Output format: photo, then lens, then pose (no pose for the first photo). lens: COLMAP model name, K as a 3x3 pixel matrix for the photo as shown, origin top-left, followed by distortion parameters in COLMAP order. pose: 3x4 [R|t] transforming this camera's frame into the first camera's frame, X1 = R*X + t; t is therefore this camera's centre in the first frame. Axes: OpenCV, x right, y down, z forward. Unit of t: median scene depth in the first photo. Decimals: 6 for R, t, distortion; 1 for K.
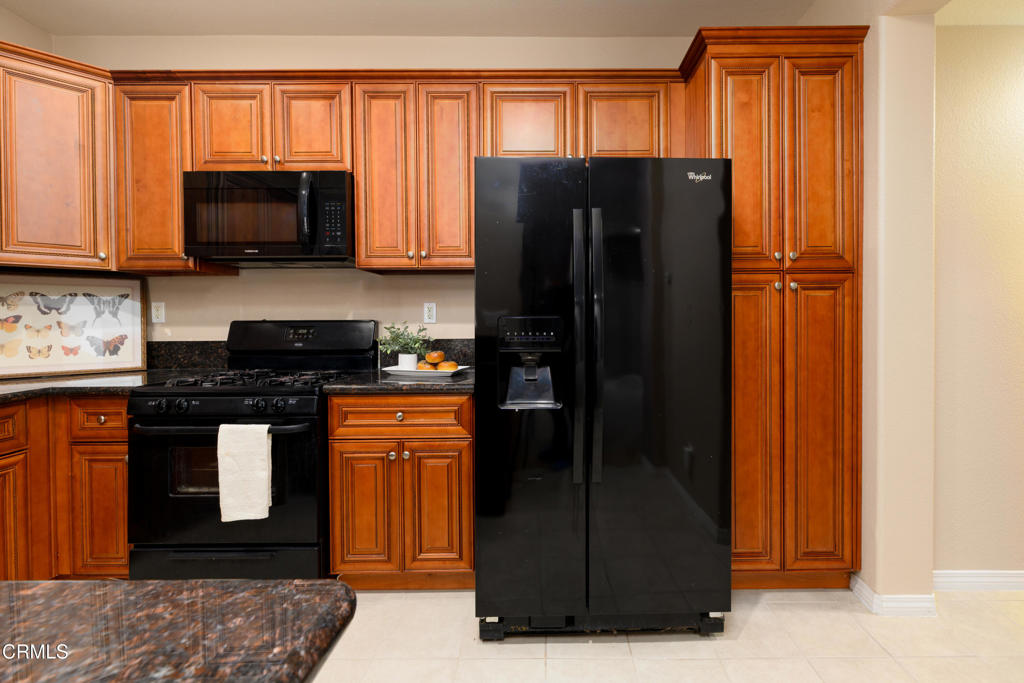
lens RADIAL K [[452.0, 0, 551.1], [0, 452.0, 322.5], [0, 0, 1]] dist [-0.000326, -0.000322]
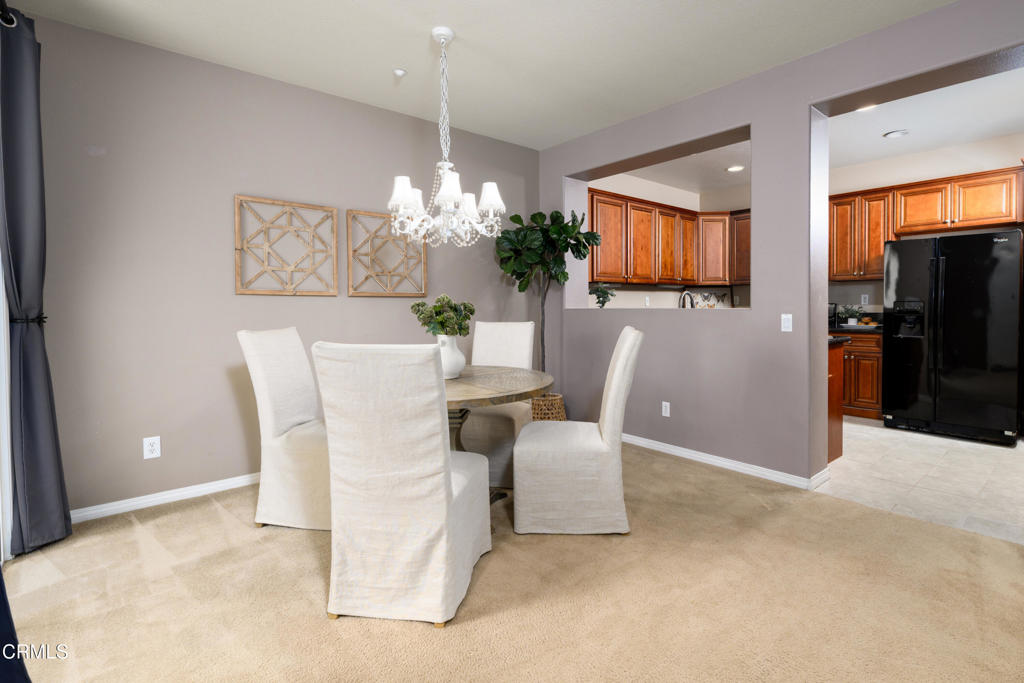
lens RADIAL K [[491.1, 0, 541.7], [0, 491.1, 316.3], [0, 0, 1]] dist [0.000126, -0.000169]
pose [[0.660821, 0.017892, -0.750330, 0.493978], [-0.004751, 0.999796, 0.019656, 0.019157], [0.750529, -0.009424, 0.660771, -1.779764]]
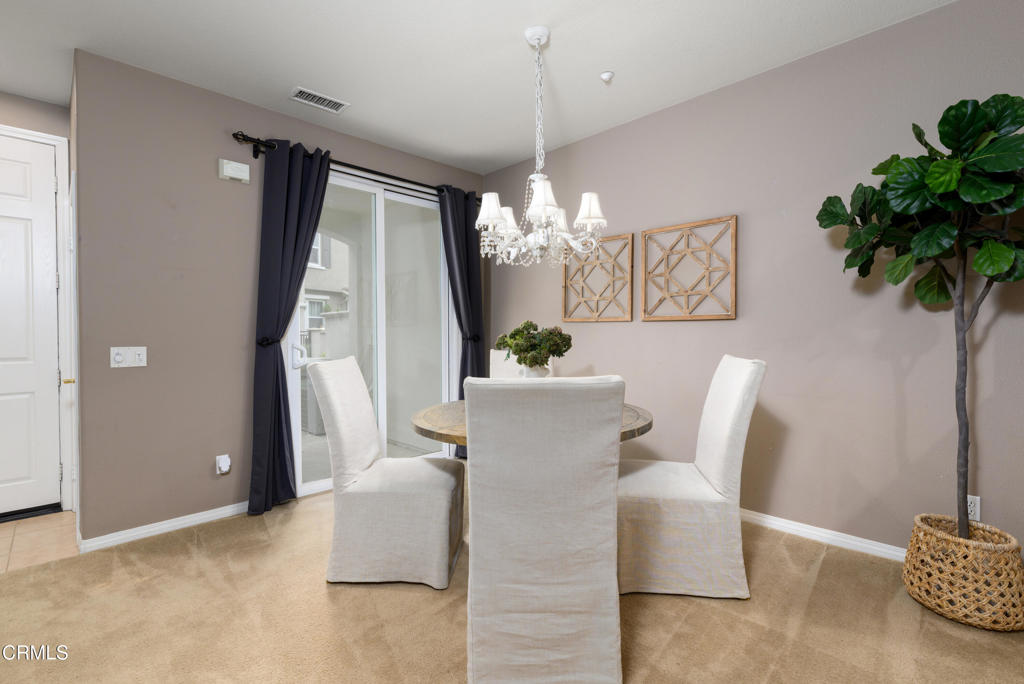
lens RADIAL K [[464.7, 0, 504.3], [0, 464.7, 337.5], [0, 0, 1]] dist [0.000350, -0.000222]
pose [[-0.716393, 0.017288, -0.697483, 0.190065], [0.002734, 0.999755, 0.021972, 0.005604], [0.697692, 0.013834, -0.716265, -0.357855]]
